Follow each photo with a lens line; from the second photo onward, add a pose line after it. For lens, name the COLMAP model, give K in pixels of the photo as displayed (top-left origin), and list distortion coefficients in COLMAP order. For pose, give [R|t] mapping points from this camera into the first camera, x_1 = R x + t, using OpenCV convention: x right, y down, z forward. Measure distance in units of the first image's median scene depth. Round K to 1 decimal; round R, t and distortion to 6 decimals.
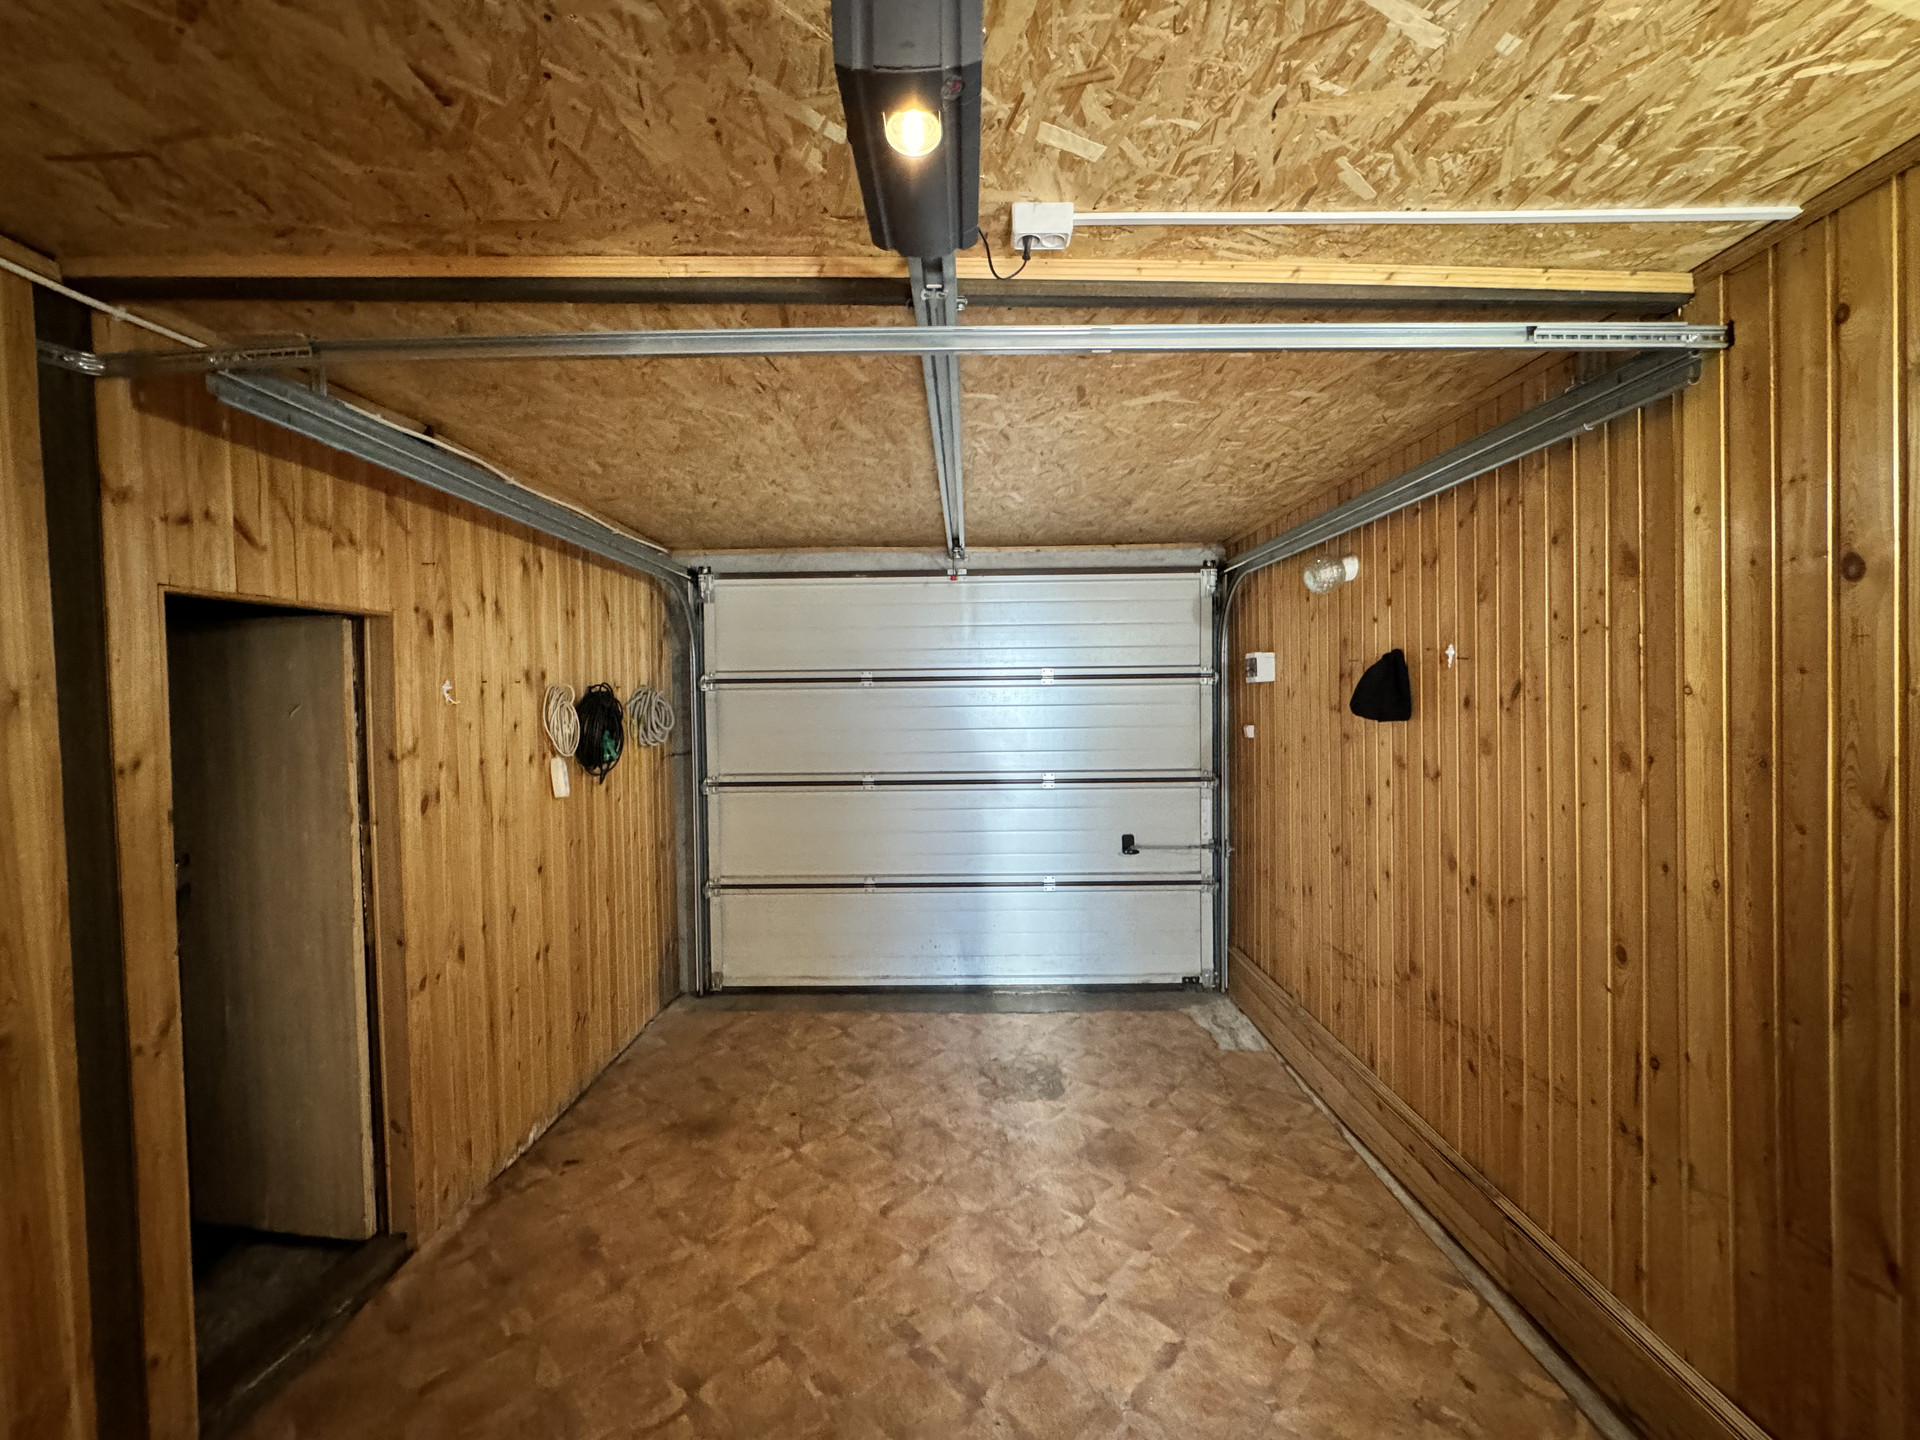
lens RADIAL K [[775.2, 0, 964.5], [0, 775.2, 715.6], [0, 0, 1]] dist [-0.003186, 0.000781]
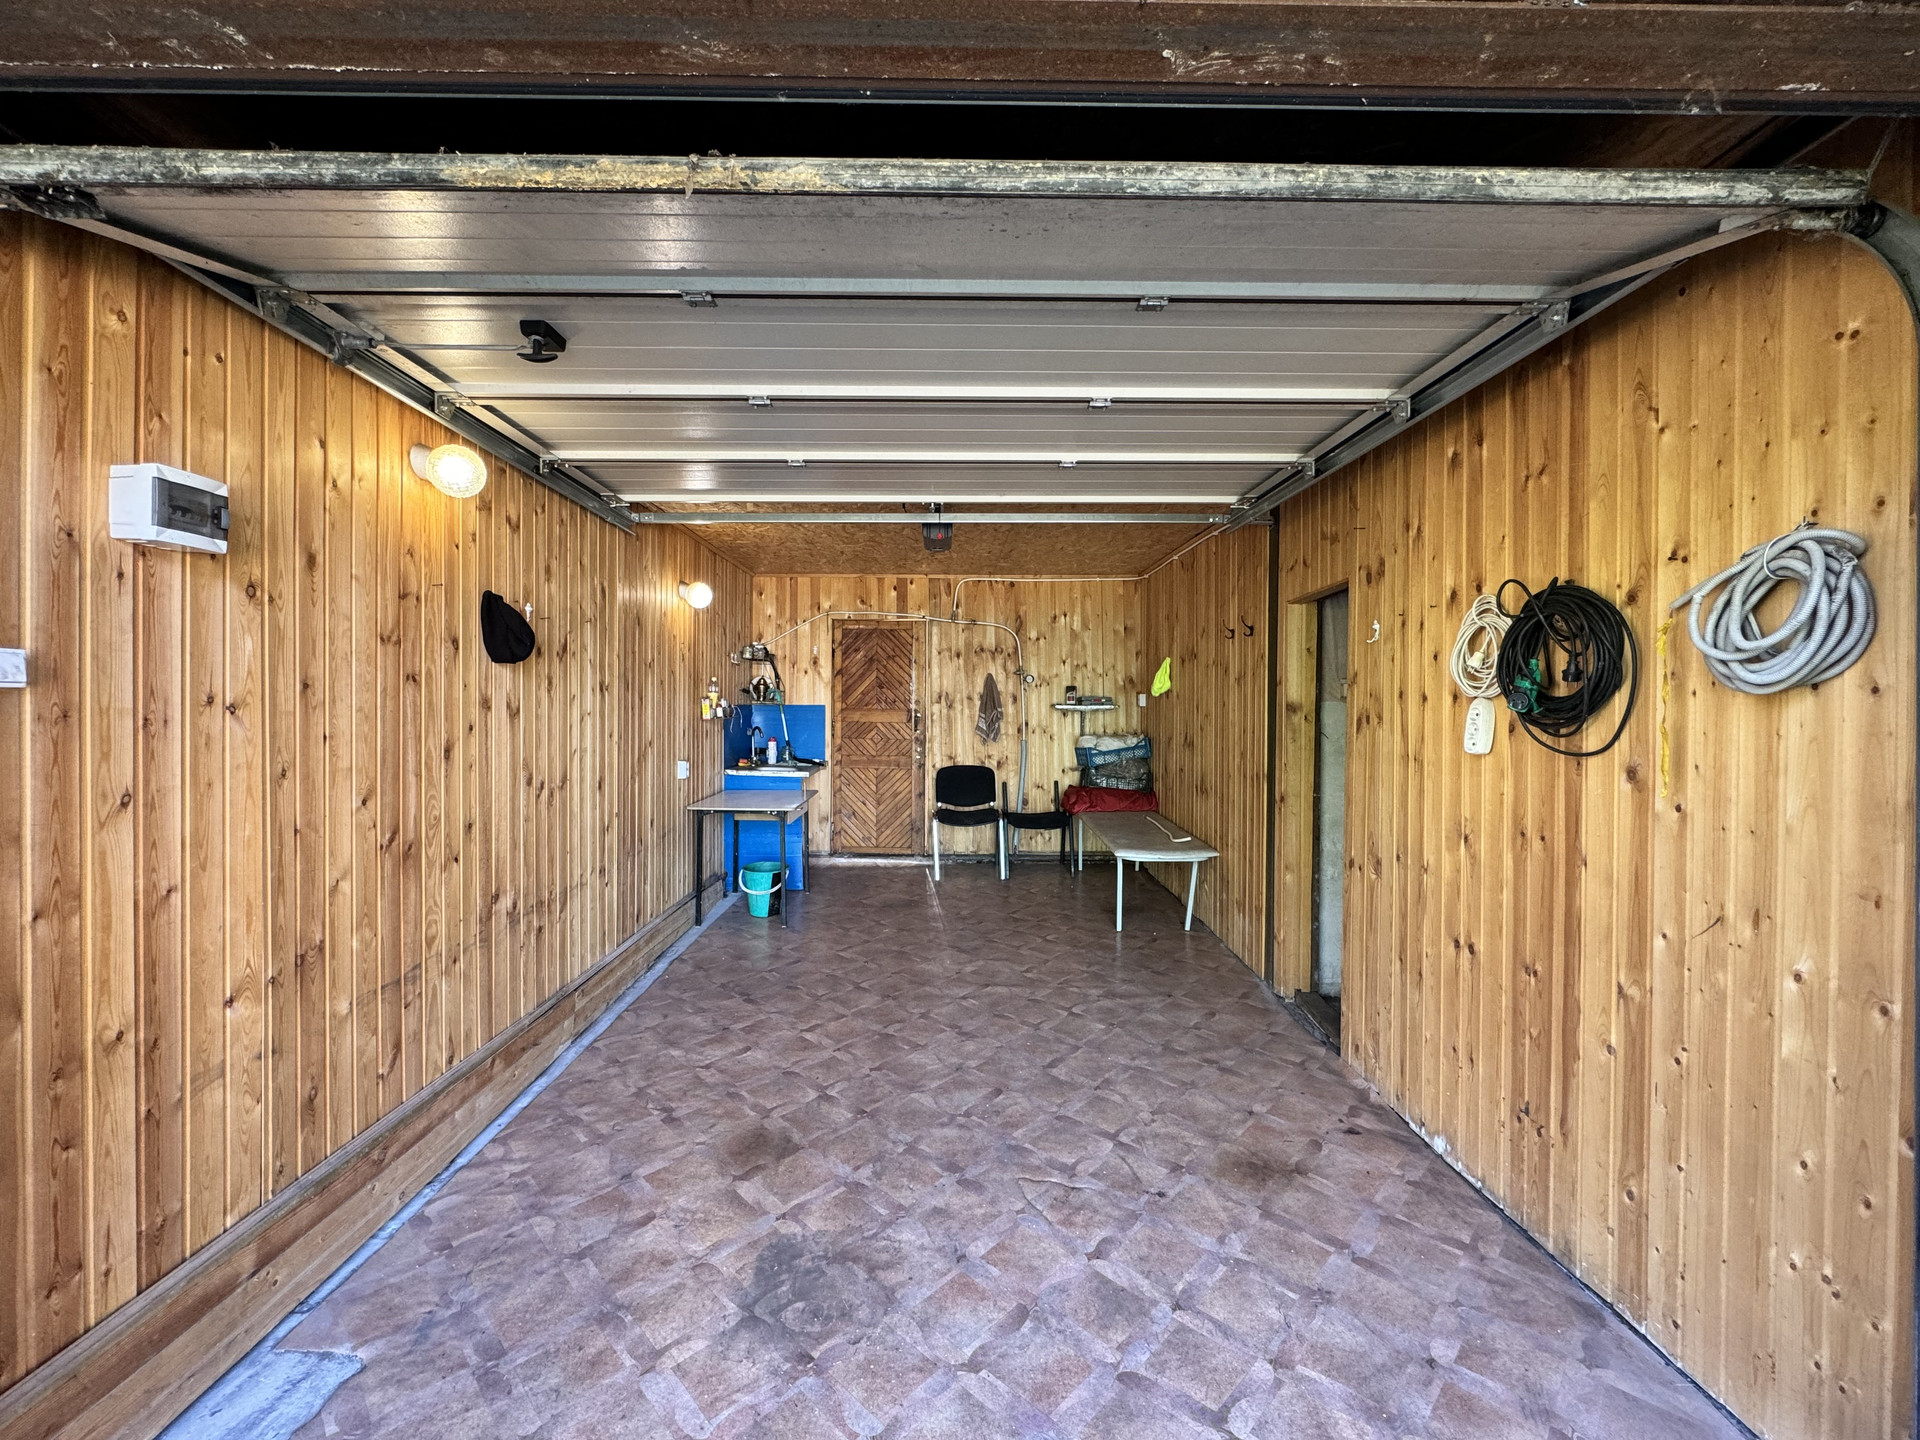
lens RADIAL K [[775.2, 0, 953.8], [0, 775.2, 712.9], [0, 0, 1]] dist [-0.003186, 0.000781]
pose [[-0.999746, 0.012746, -0.018578, -0.025161], [0.012213, 0.999518, 0.028527, 0.052450], [0.018933, 0.028293, -0.999420, 2.162835]]
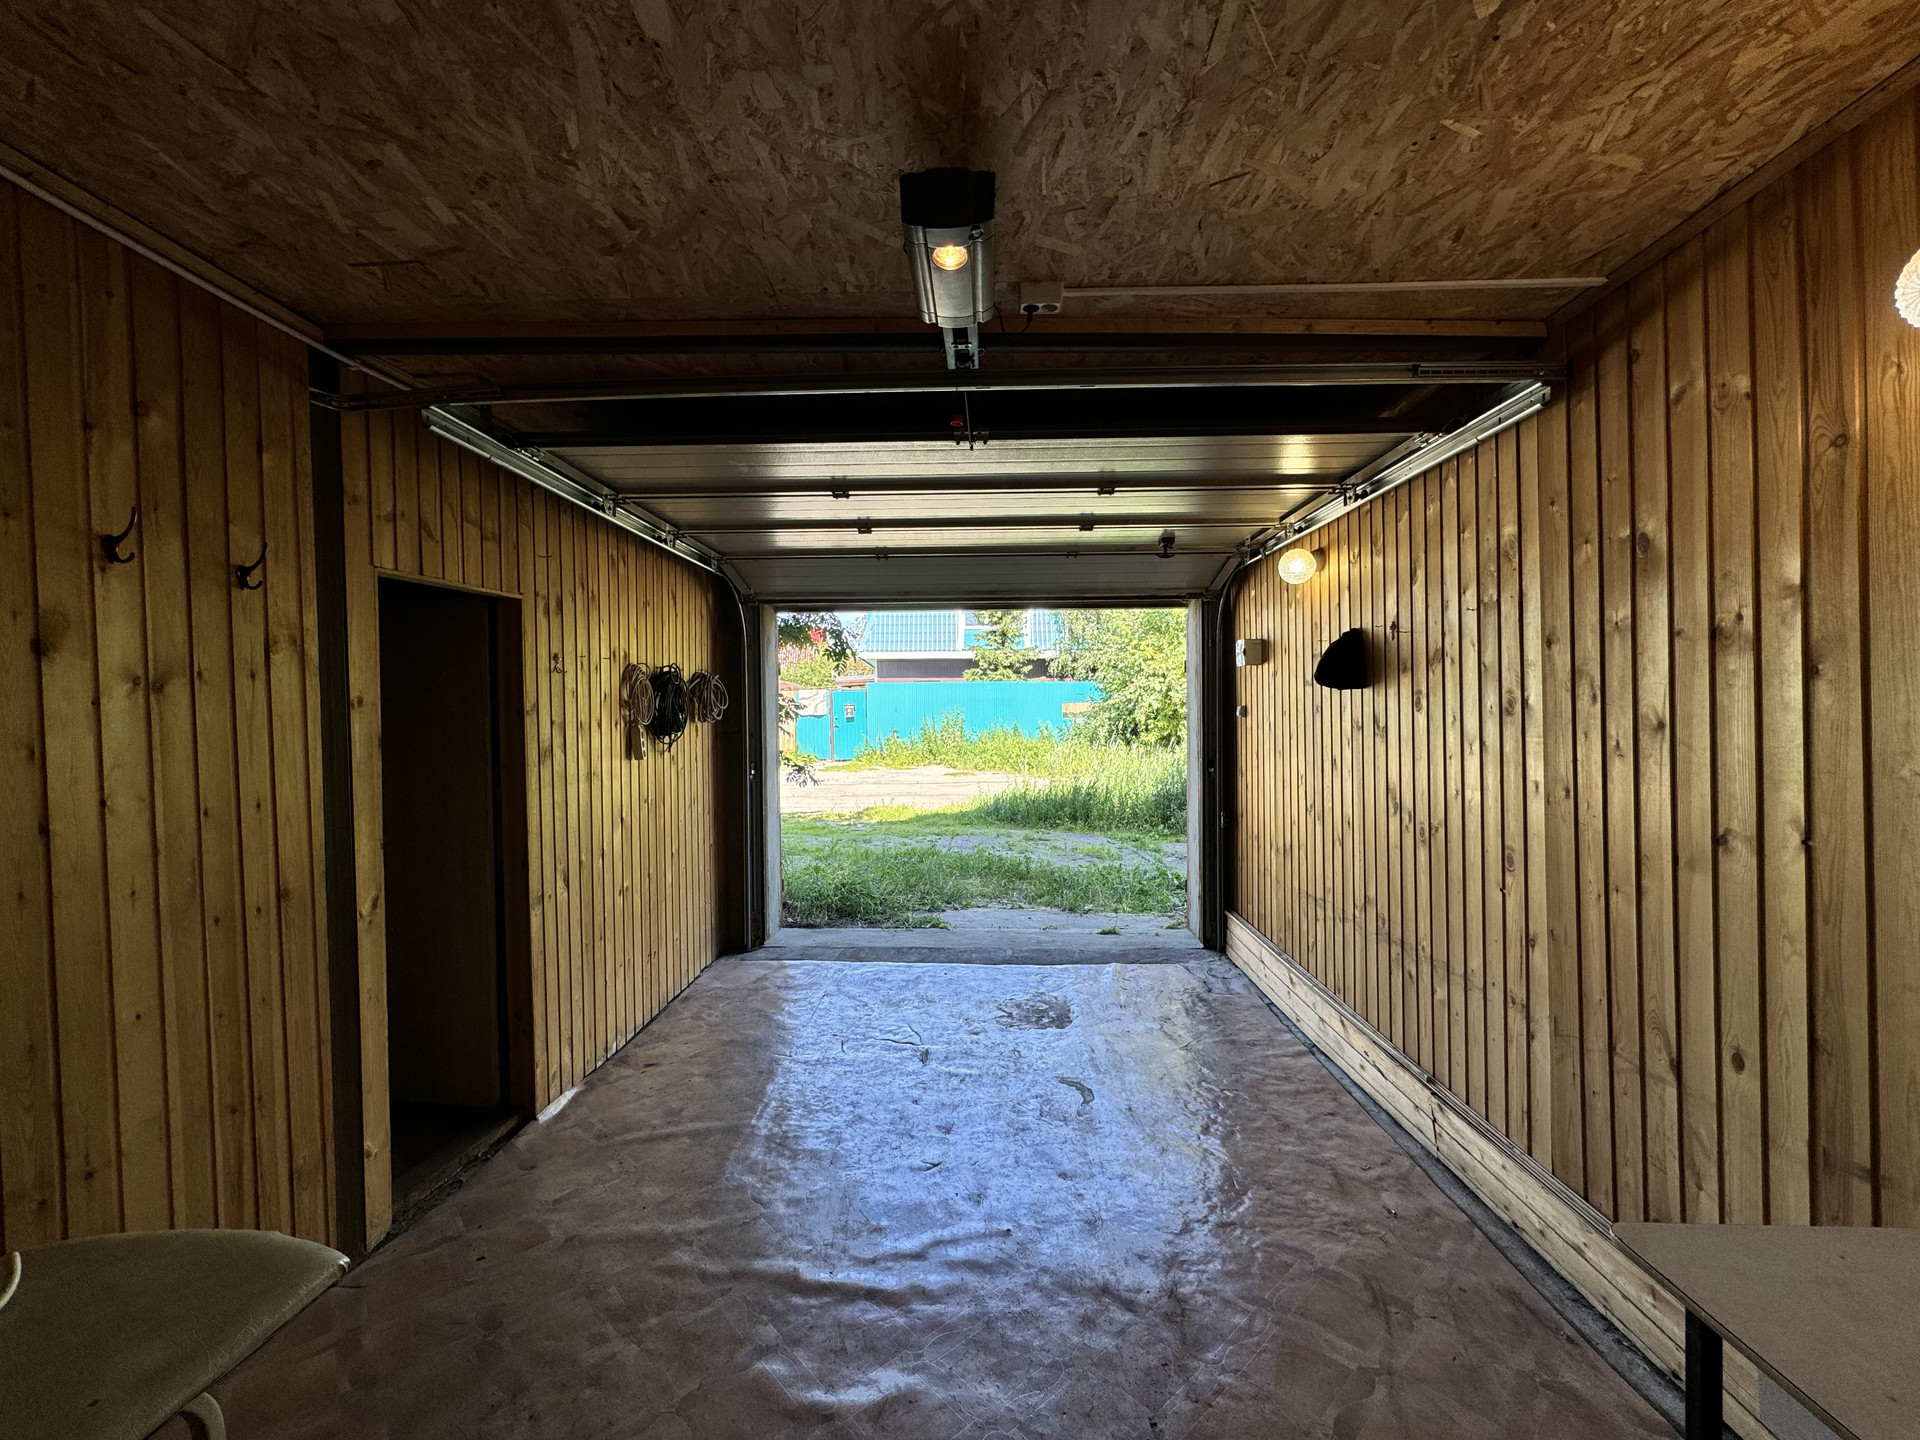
lens RADIAL K [[775.2, 0, 964.3], [0, 775.2, 717.3], [0, 0, 1]] dist [-0.003186, 0.000781]
pose [[0.999602, 0.002639, -0.028104, 0.003218], [-0.002919, 0.999946, -0.009952, 0.065706], [0.028076, 0.010030, 0.999555, -0.196020]]
